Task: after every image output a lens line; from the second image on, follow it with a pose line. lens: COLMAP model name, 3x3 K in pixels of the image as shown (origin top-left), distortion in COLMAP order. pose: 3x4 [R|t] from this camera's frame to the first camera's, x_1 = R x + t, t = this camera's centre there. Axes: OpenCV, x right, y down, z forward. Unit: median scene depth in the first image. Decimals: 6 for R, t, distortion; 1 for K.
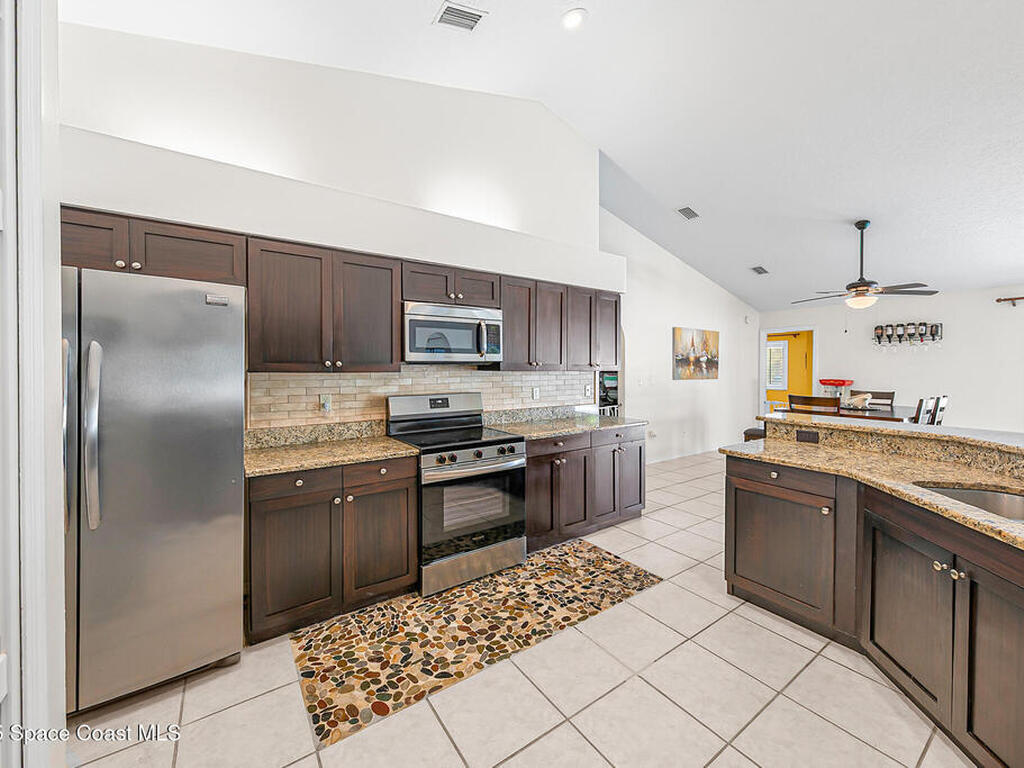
lens RADIAL K [[408.1, 0, 511.7], [0, 408.1, 374.7], [0, 0, 1]] dist [0.002771, 0.000076]
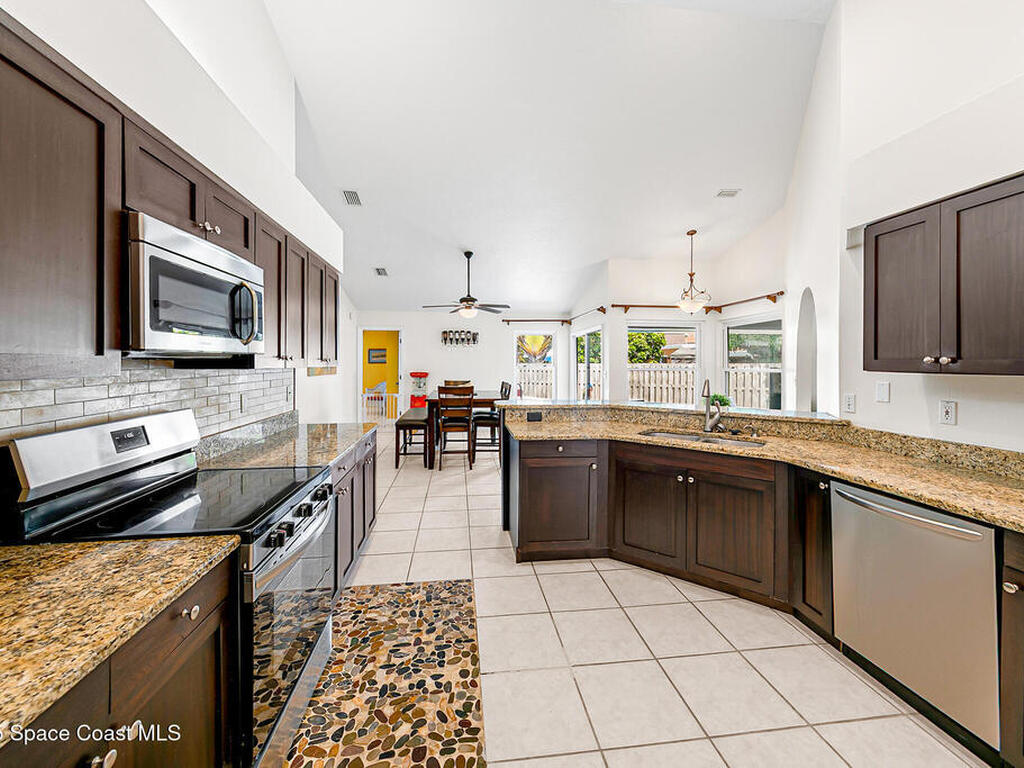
lens RADIAL K [[418.6, 0, 509.4], [0, 418.6, 364.1], [0, 0, 1]] dist [-0.000898, -0.000396]
pose [[0.462330, -0.002491, 0.886704, -0.491743], [0.012791, 0.999911, -0.003860, -0.011513], [-0.886616, 0.013127, 0.462321, 0.462096]]
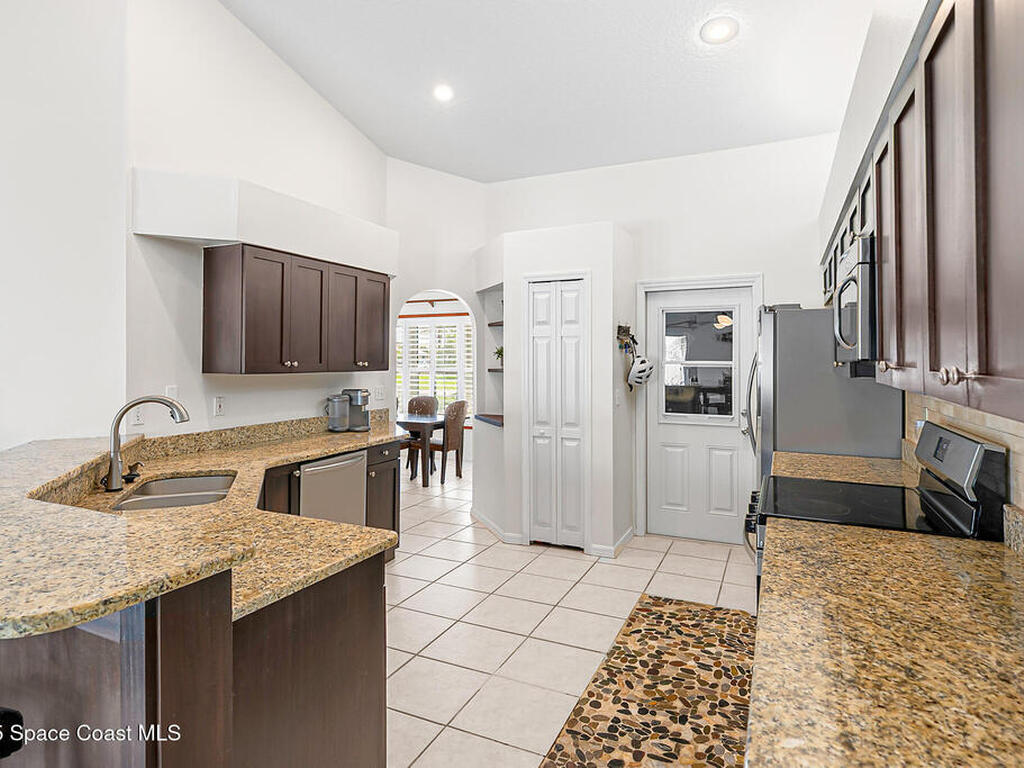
lens RADIAL K [[581.8, 0, 491.1], [0, 581.8, 346.3], [0, 0, 1]] dist [0.000497, 0.000334]
pose [[-0.873767, -0.010539, -0.486231, 0.728375], [-0.007727, 0.999940, -0.007787, -0.047055], [0.486284, -0.003047, -0.873795, 1.618003]]
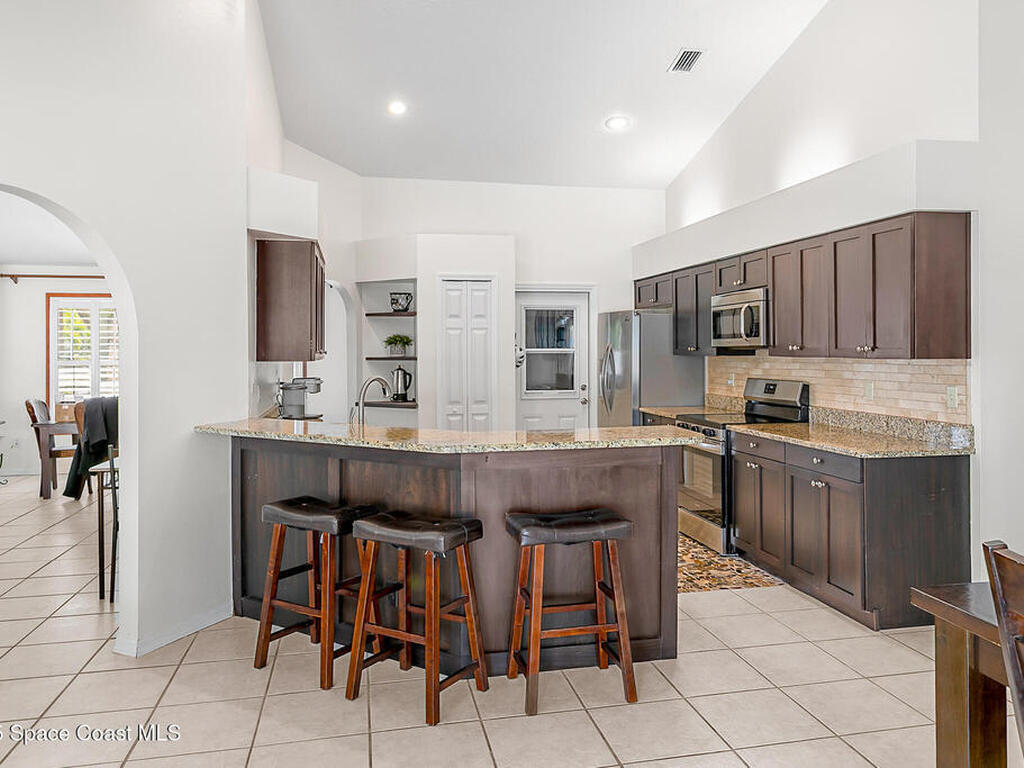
lens RADIAL K [[747.2, 0, 514.6], [0, 747.2, 344.8], [0, 0, 1]] dist [-0.033336, -0.000986]
pose [[-0.391543, -0.001976, -0.920158, 2.050452], [-0.009518, 0.999953, 0.001902, -0.039408], [0.920111, 0.009503, -0.391543, 1.375006]]
